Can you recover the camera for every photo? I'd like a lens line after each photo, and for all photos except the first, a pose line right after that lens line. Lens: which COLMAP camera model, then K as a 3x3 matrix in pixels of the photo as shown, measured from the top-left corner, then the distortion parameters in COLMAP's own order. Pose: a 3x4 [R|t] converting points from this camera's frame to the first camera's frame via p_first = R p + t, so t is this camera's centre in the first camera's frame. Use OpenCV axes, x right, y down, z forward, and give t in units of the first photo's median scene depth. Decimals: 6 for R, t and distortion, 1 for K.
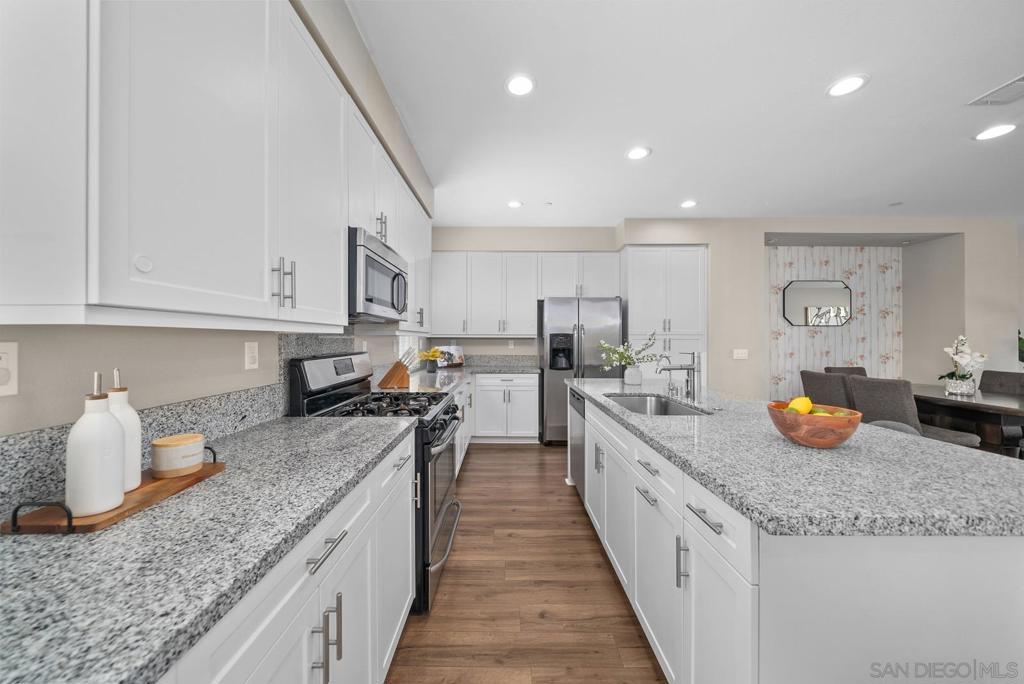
lens RADIAL K [[353.4, 0, 503.9], [0, 353.4, 338.9], [0, 0, 1]] dist [-0.006654, -0.000139]
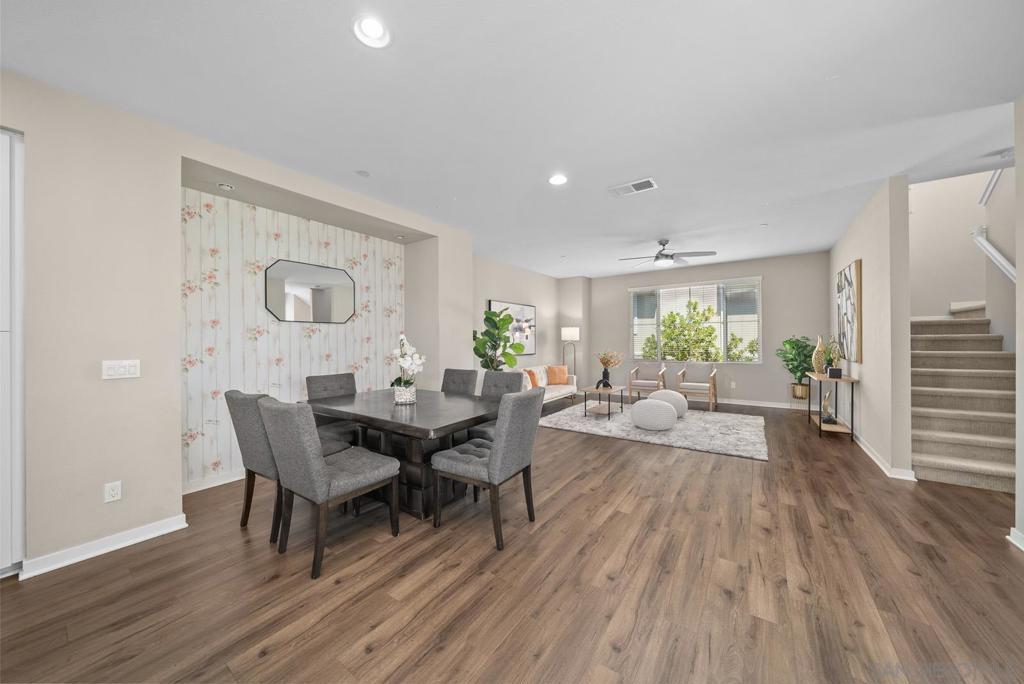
lens RADIAL K [[353.4, 0, 503.9], [0, 353.4, 338.9], [0, 0, 1]] dist [-0.006654, -0.000139]
pose [[0.585721, -0.003713, 0.810504, 0.501130], [0.005829, 0.999983, 0.000368, 0.001487], [-0.810492, 0.004508, 0.585733, 0.198348]]
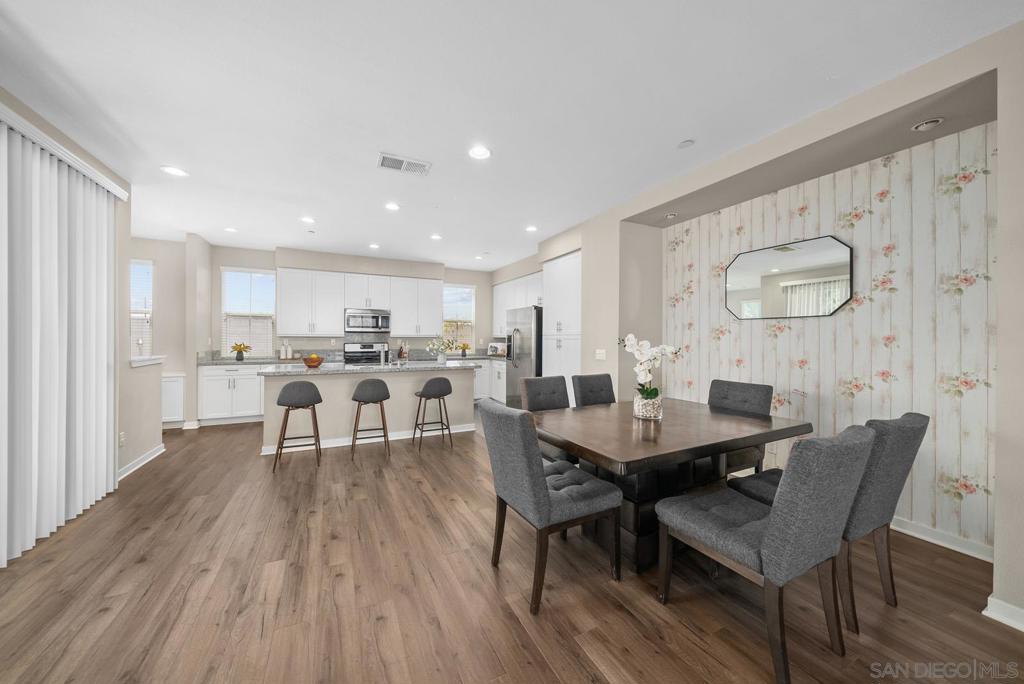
lens RADIAL K [[353.4, 0, 503.9], [0, 353.4, 338.9], [0, 0, 1]] dist [-0.006654, -0.000139]
pose [[0.437664, 0.001599, -0.899137, 1.232938], [-0.003461, 0.999994, 0.000094, 0.001131], [0.899132, 0.003070, 0.437666, 0.289989]]
